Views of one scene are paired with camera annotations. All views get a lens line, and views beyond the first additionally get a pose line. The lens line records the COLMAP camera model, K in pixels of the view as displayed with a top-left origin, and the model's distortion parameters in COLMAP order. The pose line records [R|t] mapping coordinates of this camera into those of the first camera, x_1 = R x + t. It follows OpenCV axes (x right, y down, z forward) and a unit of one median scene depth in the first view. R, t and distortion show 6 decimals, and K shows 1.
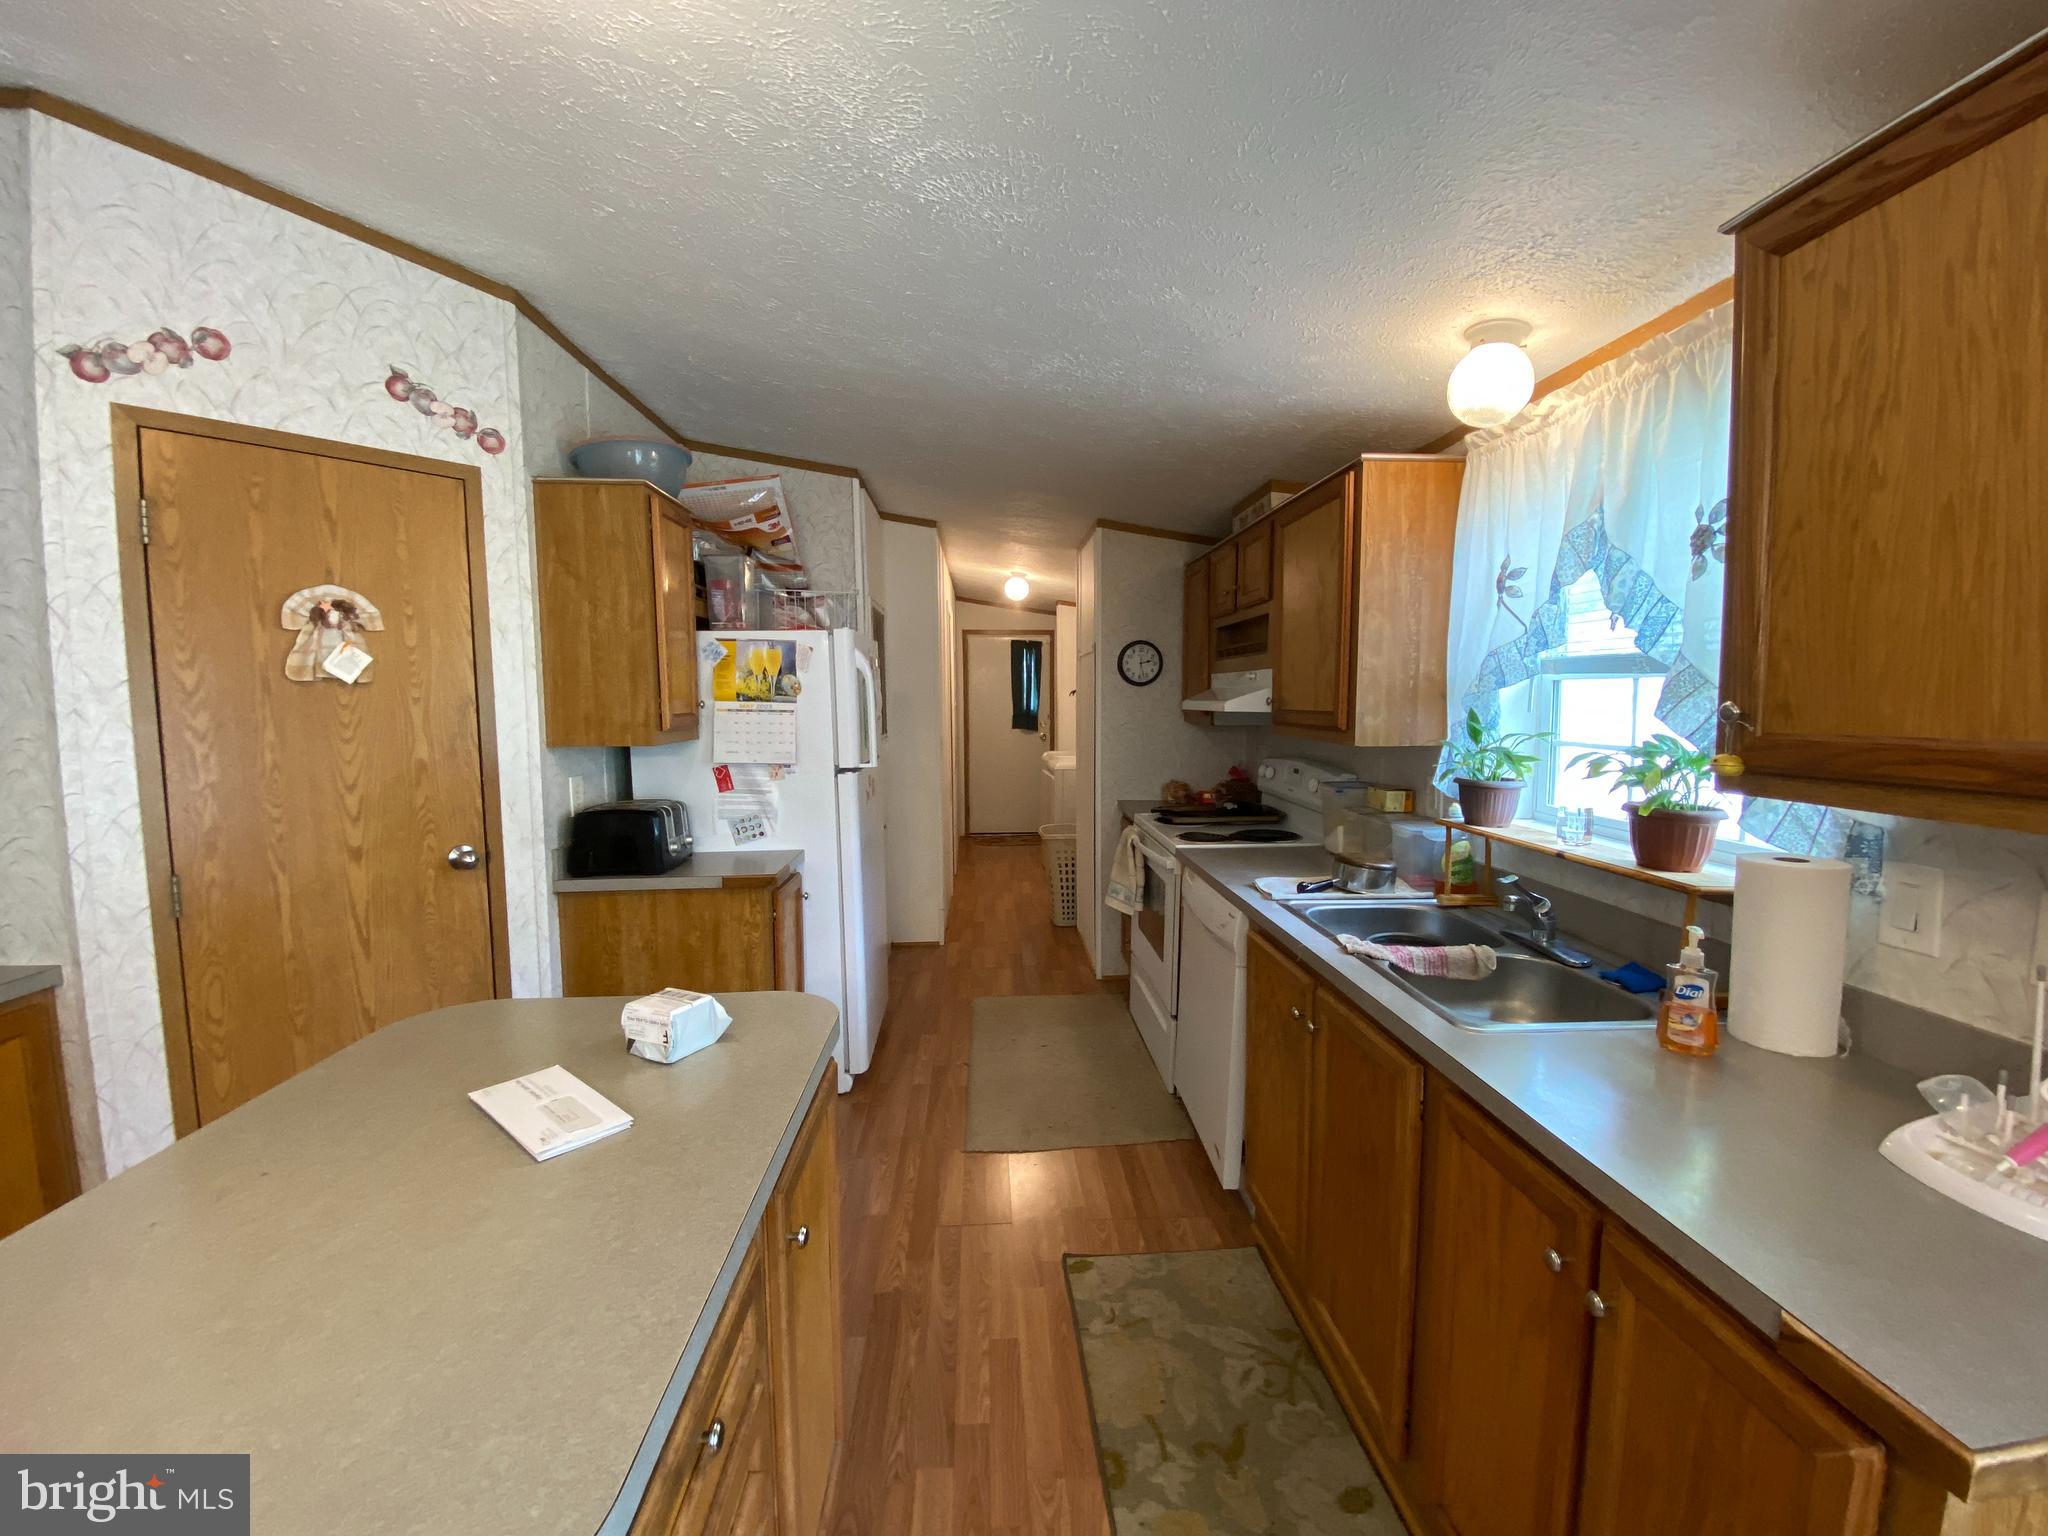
lens RADIAL K [[821.5, 0, 1023.3], [0, 821.5, 765.7], [0, 0, 1]] dist [0.002284, -0.012464]
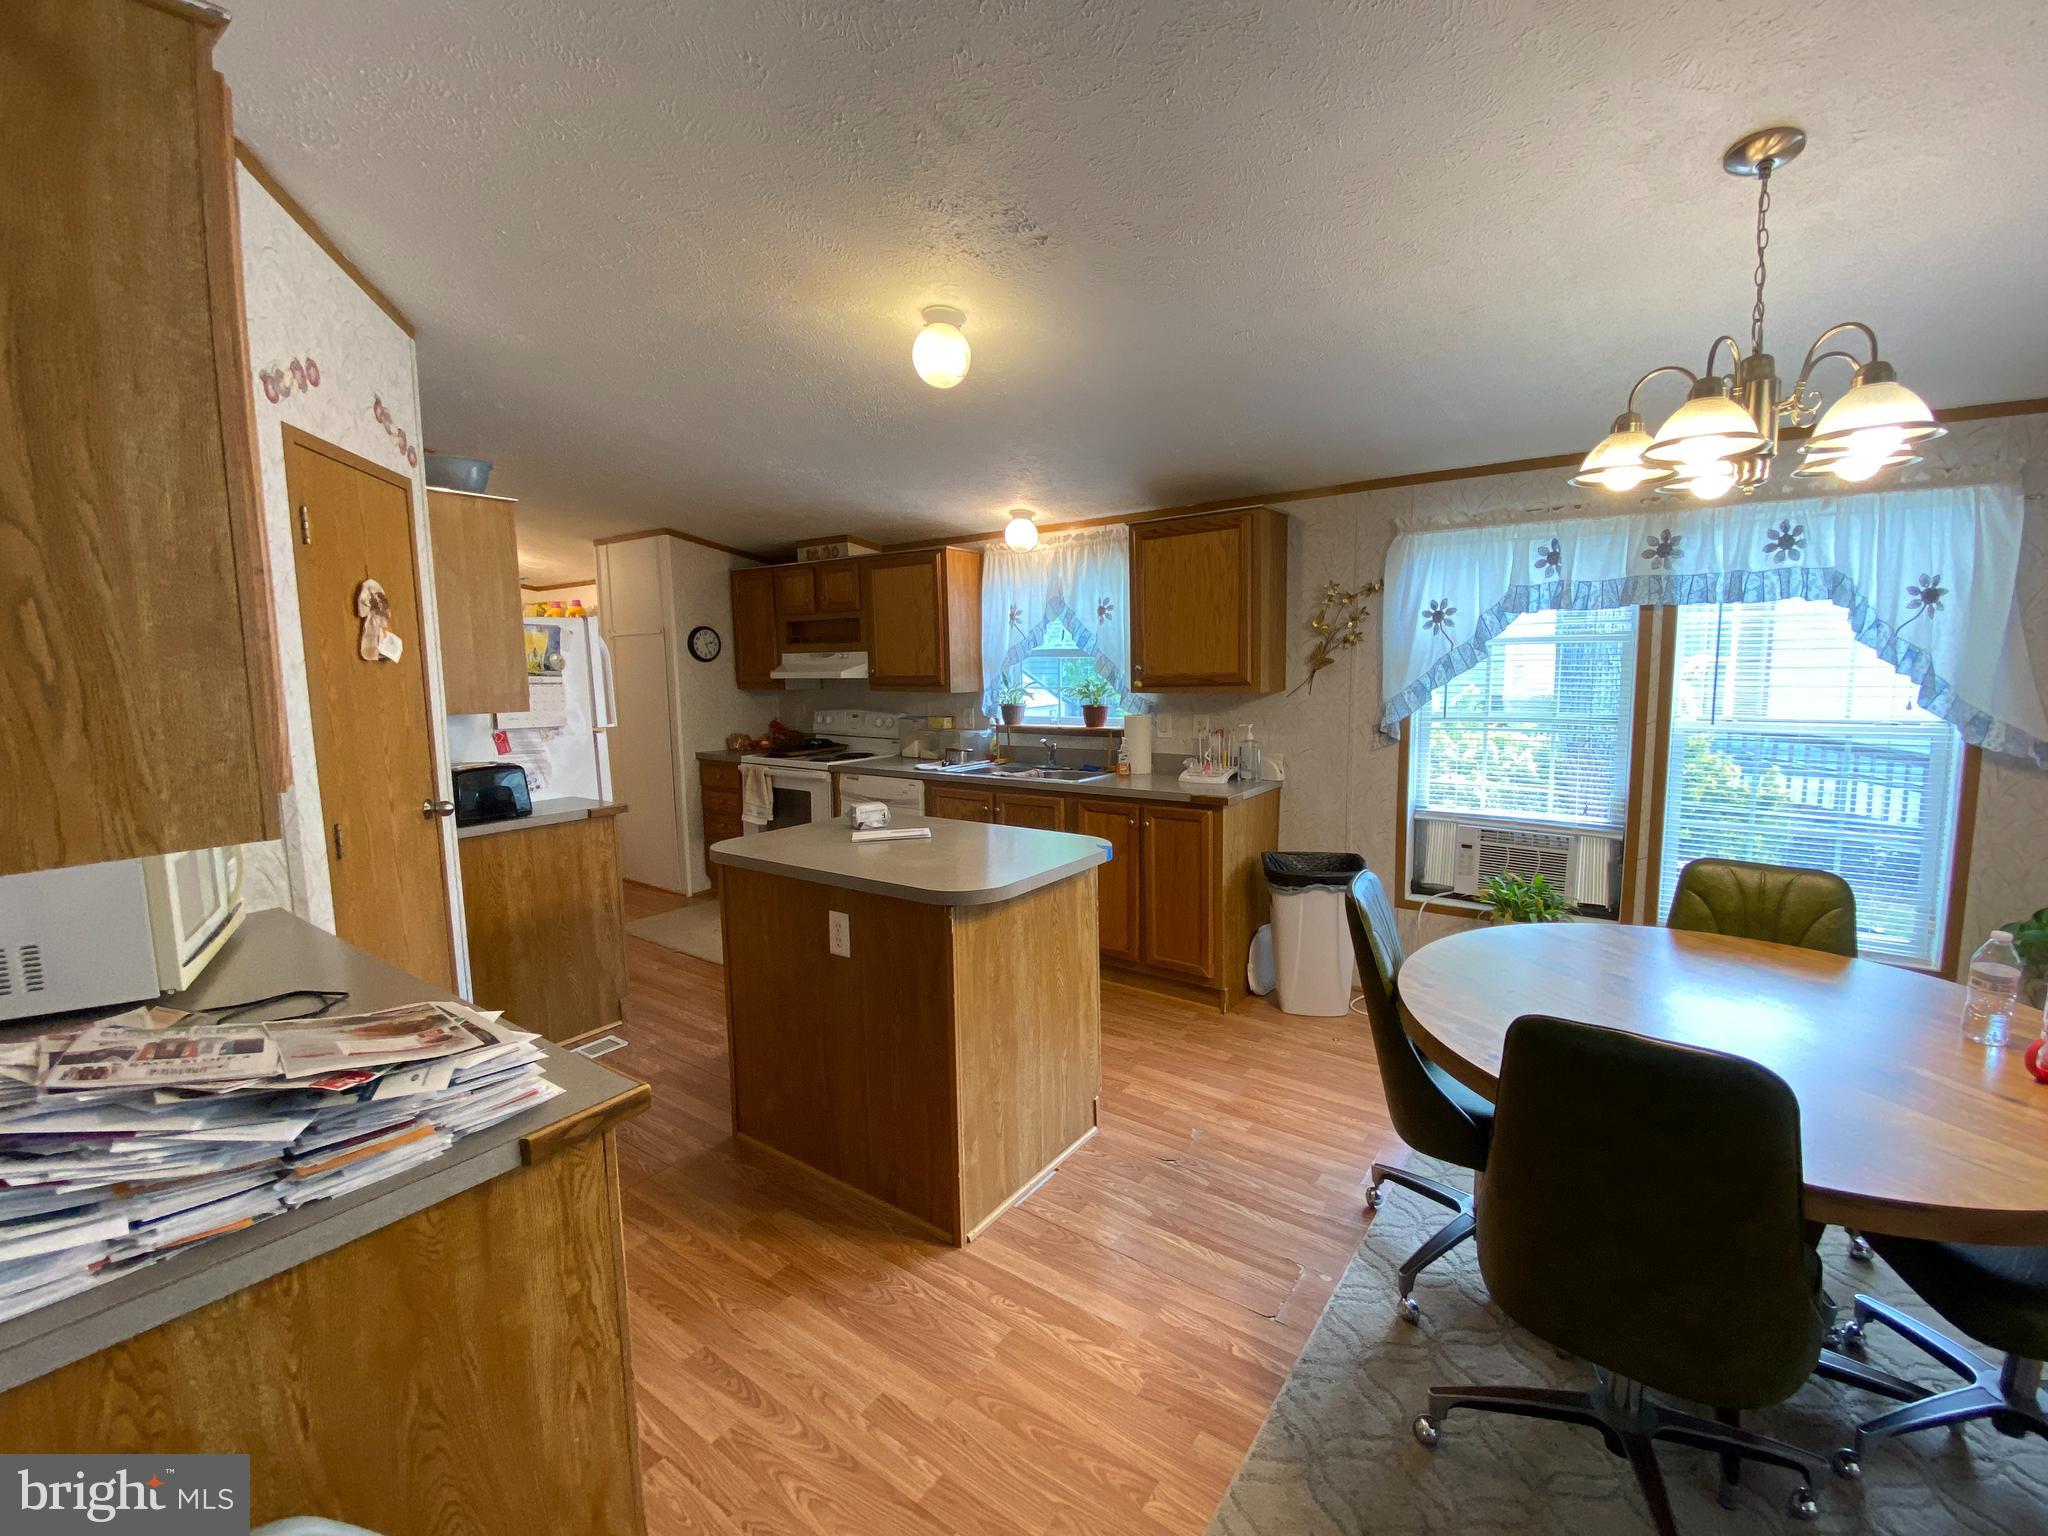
lens RADIAL K [[834.7, 0, 1024.0], [0, 834.7, 768.0], [0, 0, 1]] dist [-0.023377, -0.000263]
pose [[0.636384, -0.097154, 0.765230, -0.958855], [0.076492, 0.995095, 0.062725, 0.041686], [-0.767571, 0.018617, 0.640694, -0.389663]]
